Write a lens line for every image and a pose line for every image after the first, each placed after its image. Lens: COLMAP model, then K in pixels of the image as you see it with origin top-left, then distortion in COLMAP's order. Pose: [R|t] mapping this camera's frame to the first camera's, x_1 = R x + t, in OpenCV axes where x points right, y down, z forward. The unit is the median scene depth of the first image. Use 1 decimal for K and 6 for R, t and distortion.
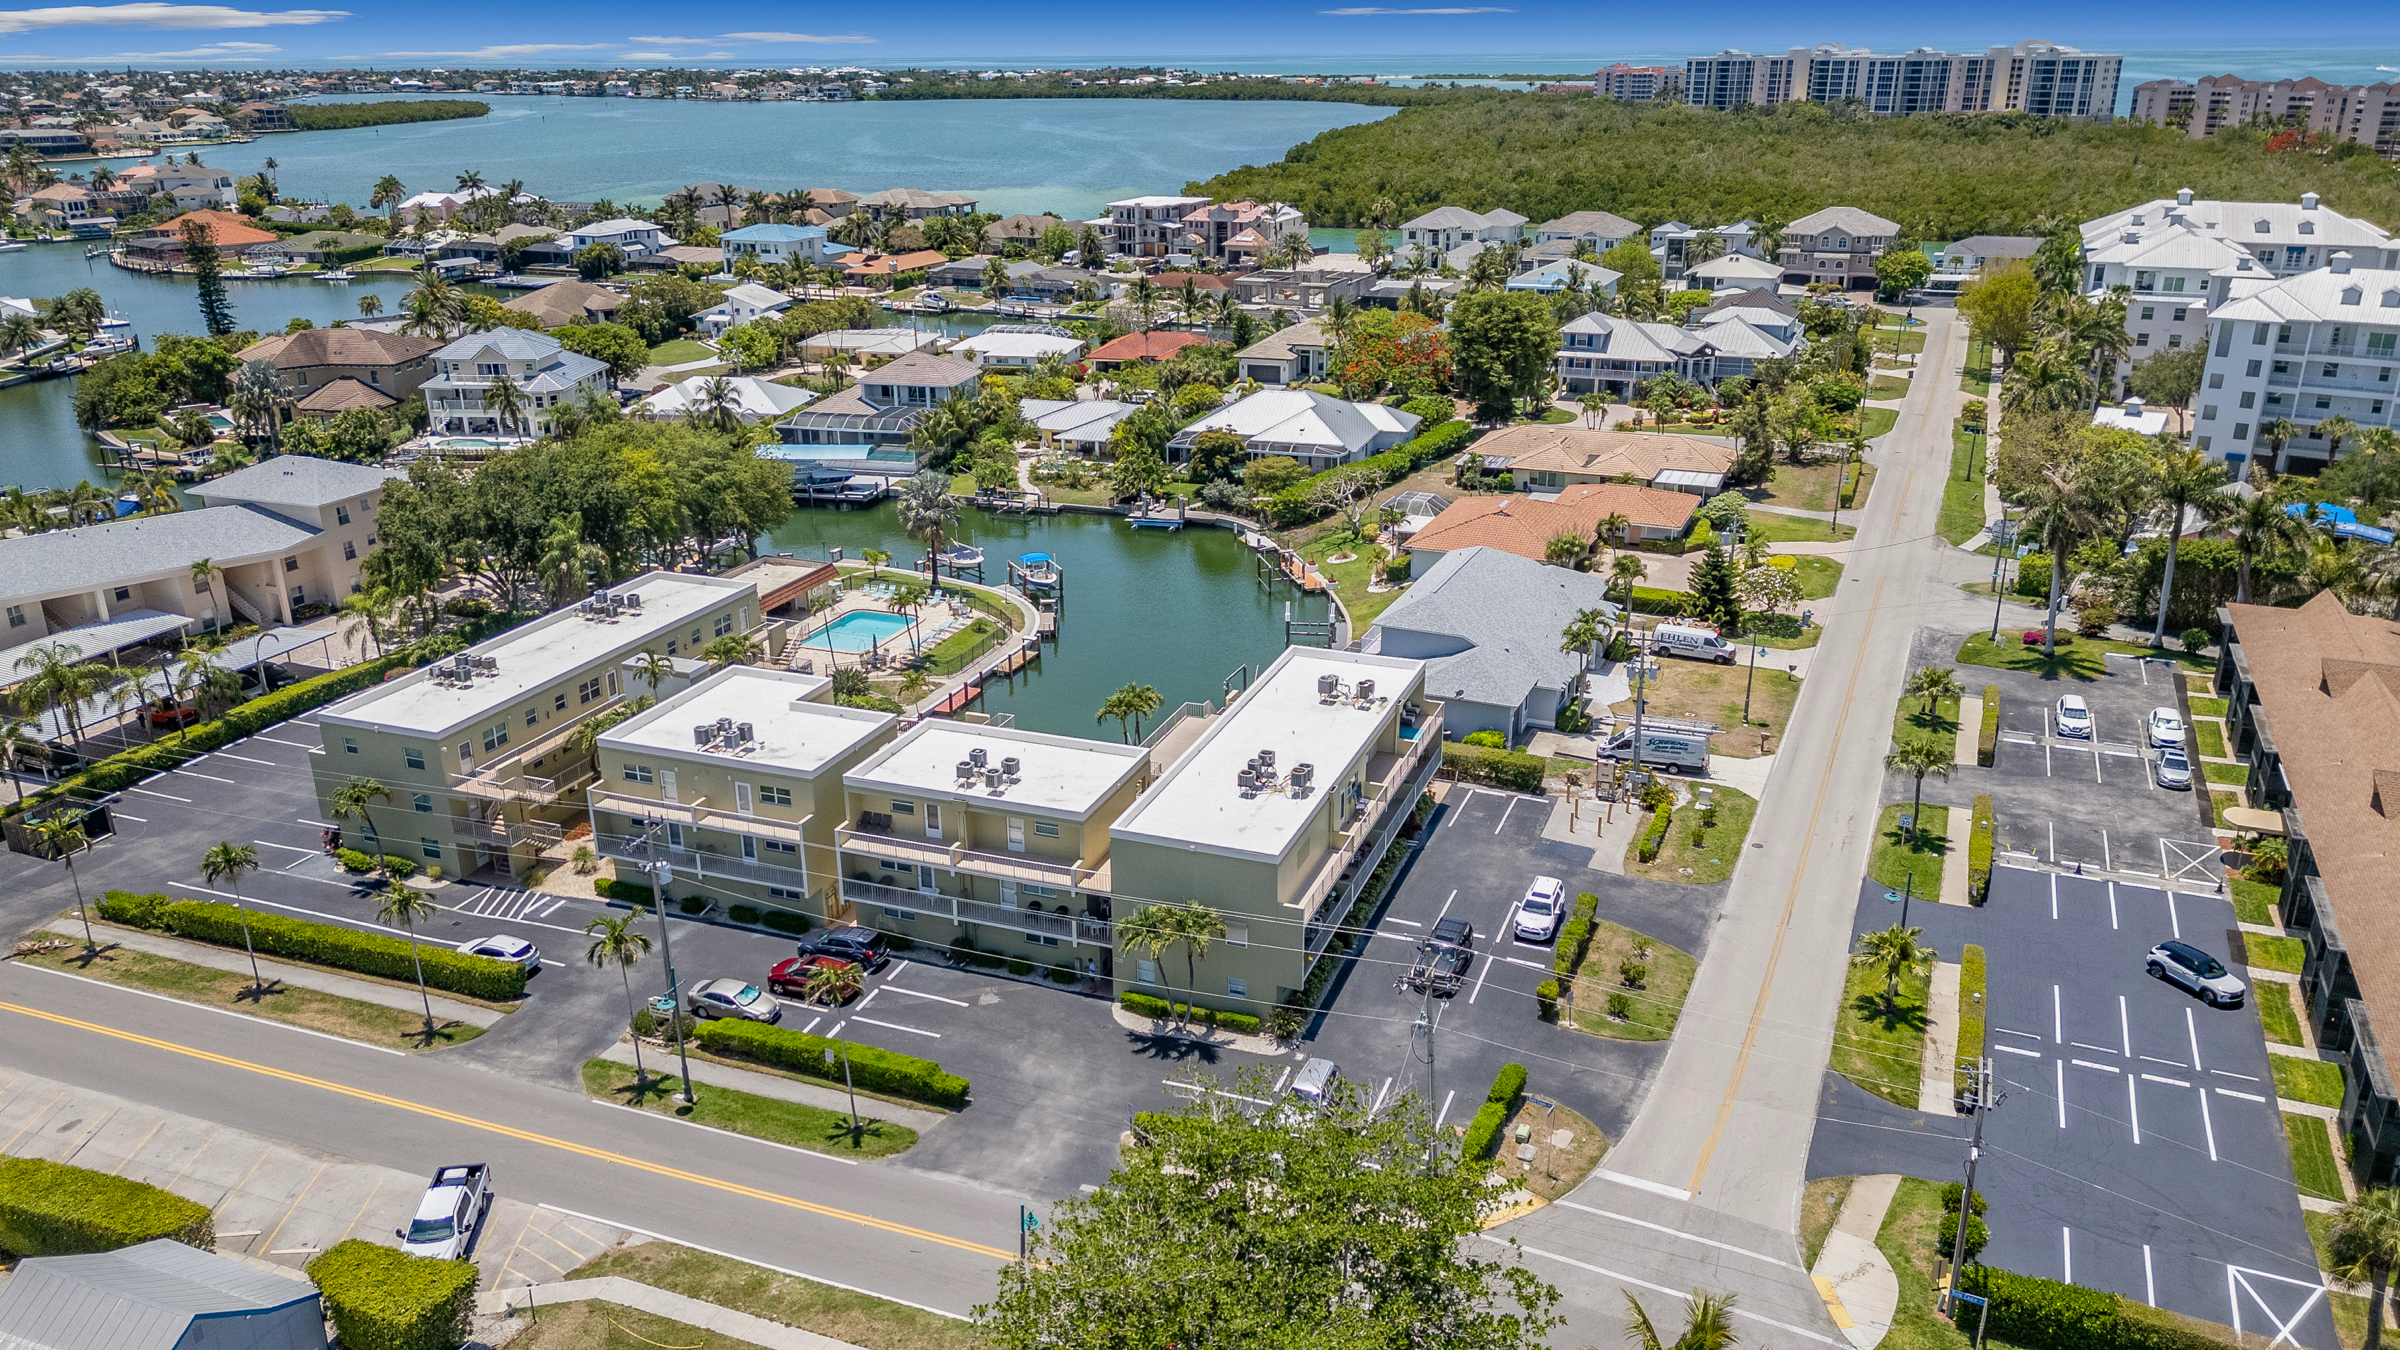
lens RADIAL K [[1710.5, 0, 1200.0], [0, 1710.5, 675.0], [0, 0, 1]] dist [0.065715, -0.075300]
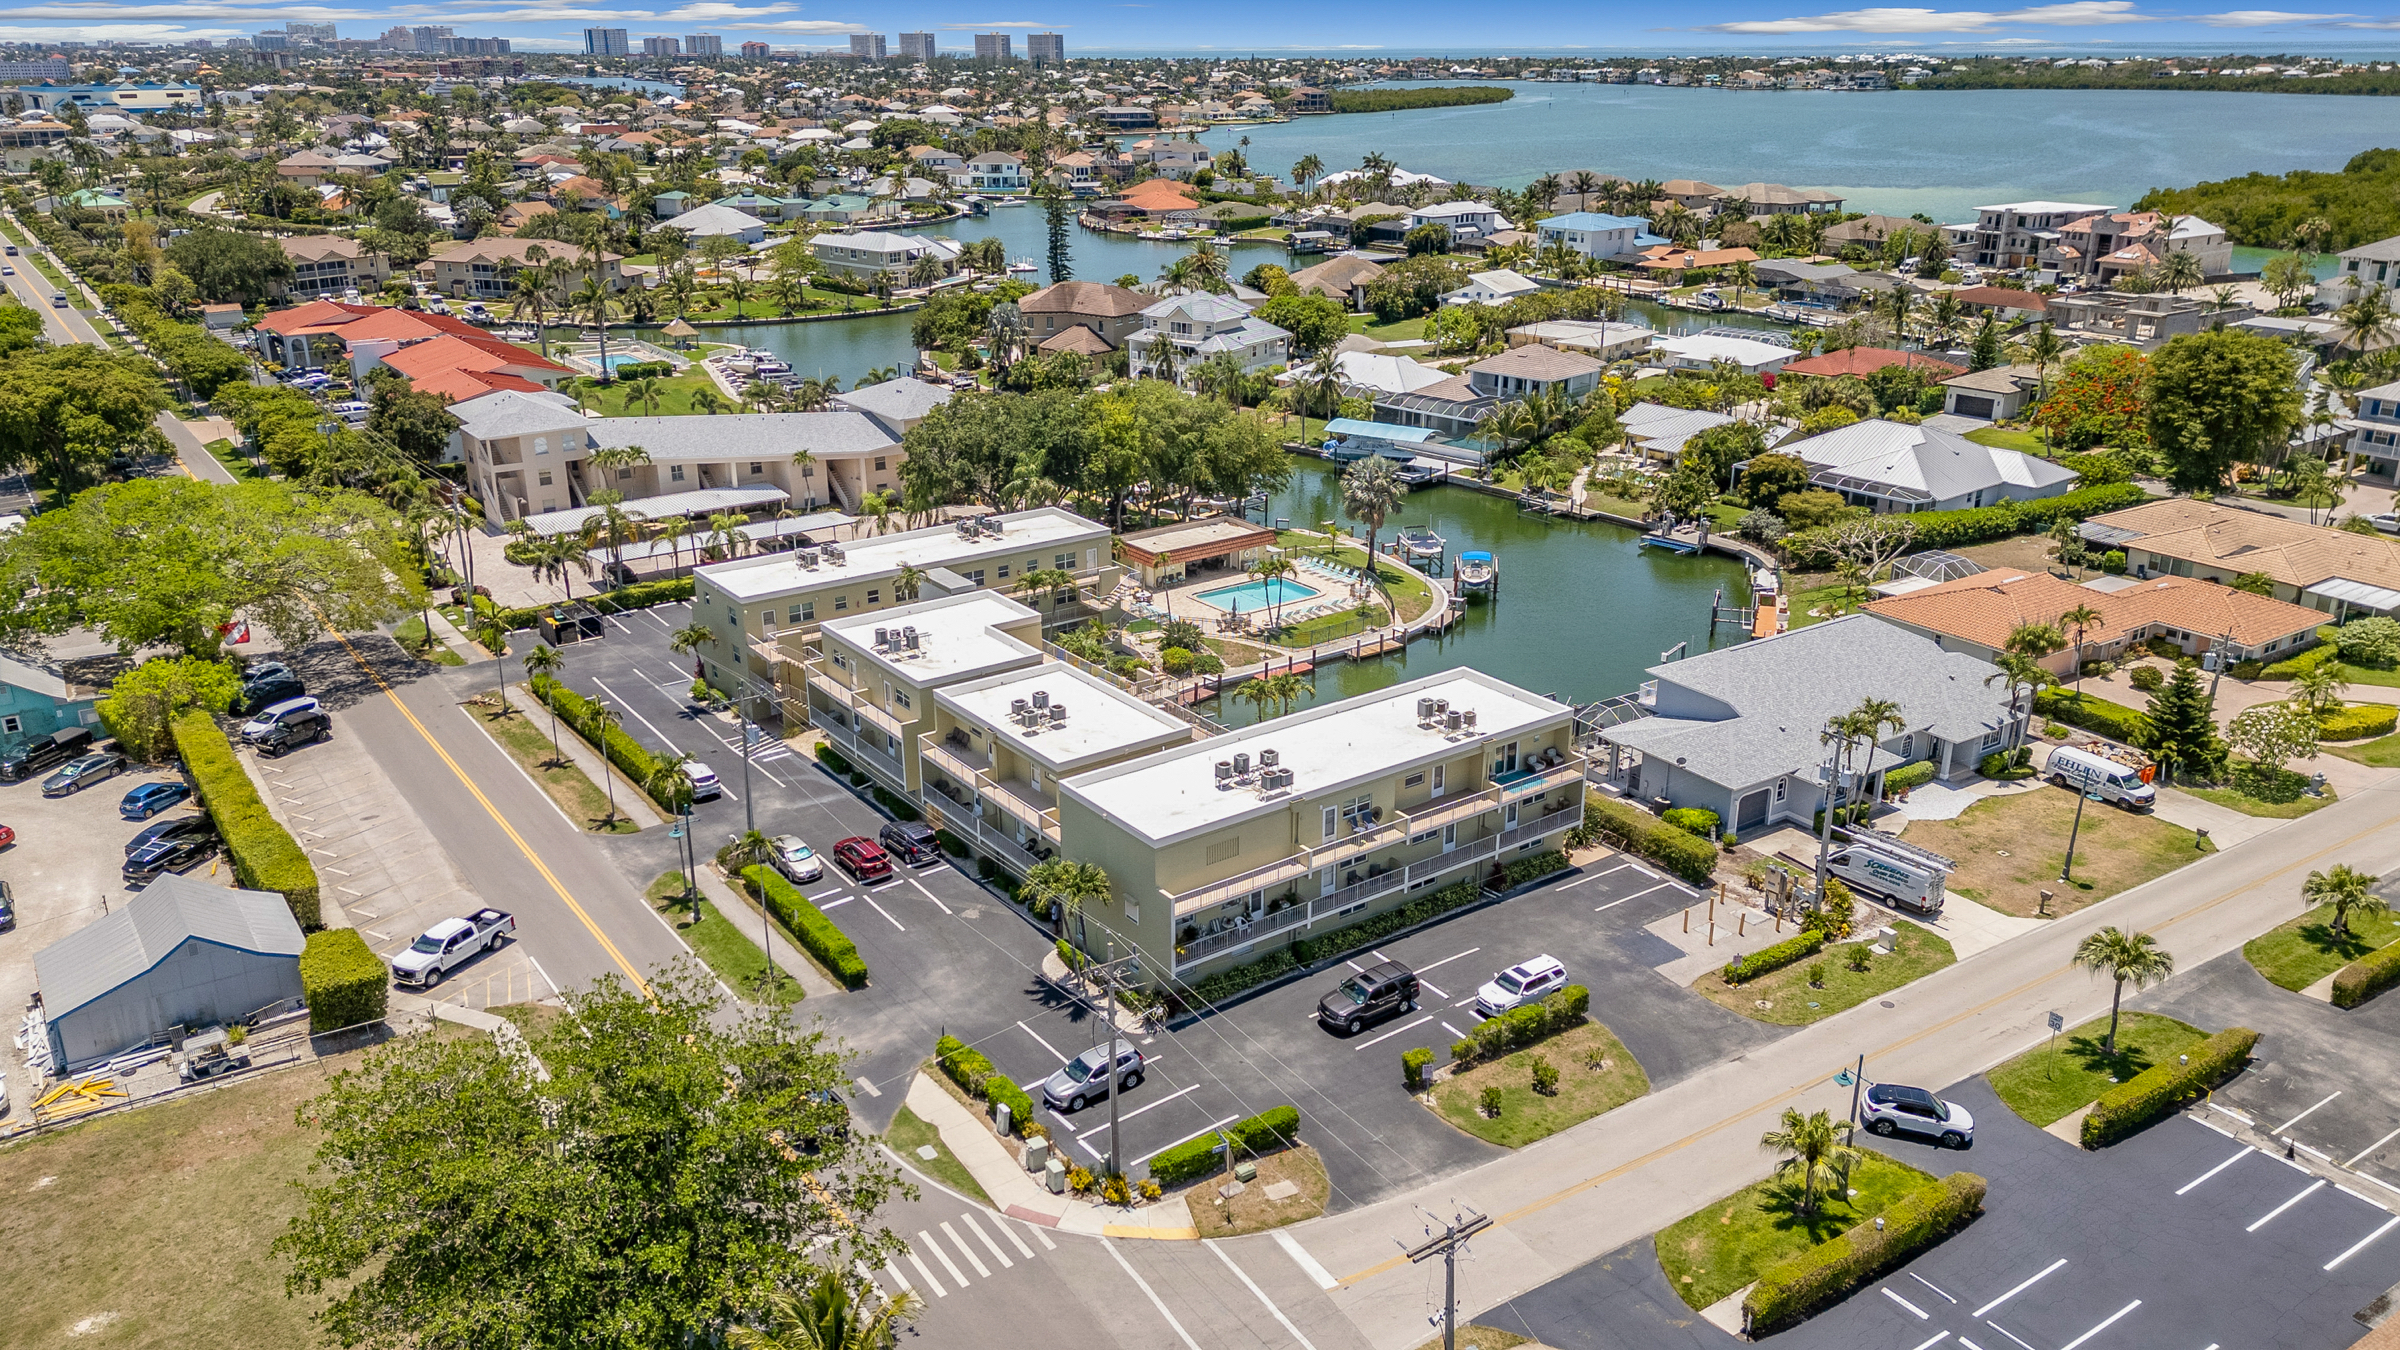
lens RADIAL K [[1710.5, 0, 1200.0], [0, 1710.5, 675.0], [0, 0, 1]] dist [0.065715, -0.075300]
pose [[0.838898, 0.191291, -0.509566, 0.237994], [-0.187997, 0.980423, 0.058552, -0.023837], [0.510791, 0.046678, 0.858437, 0.056327]]
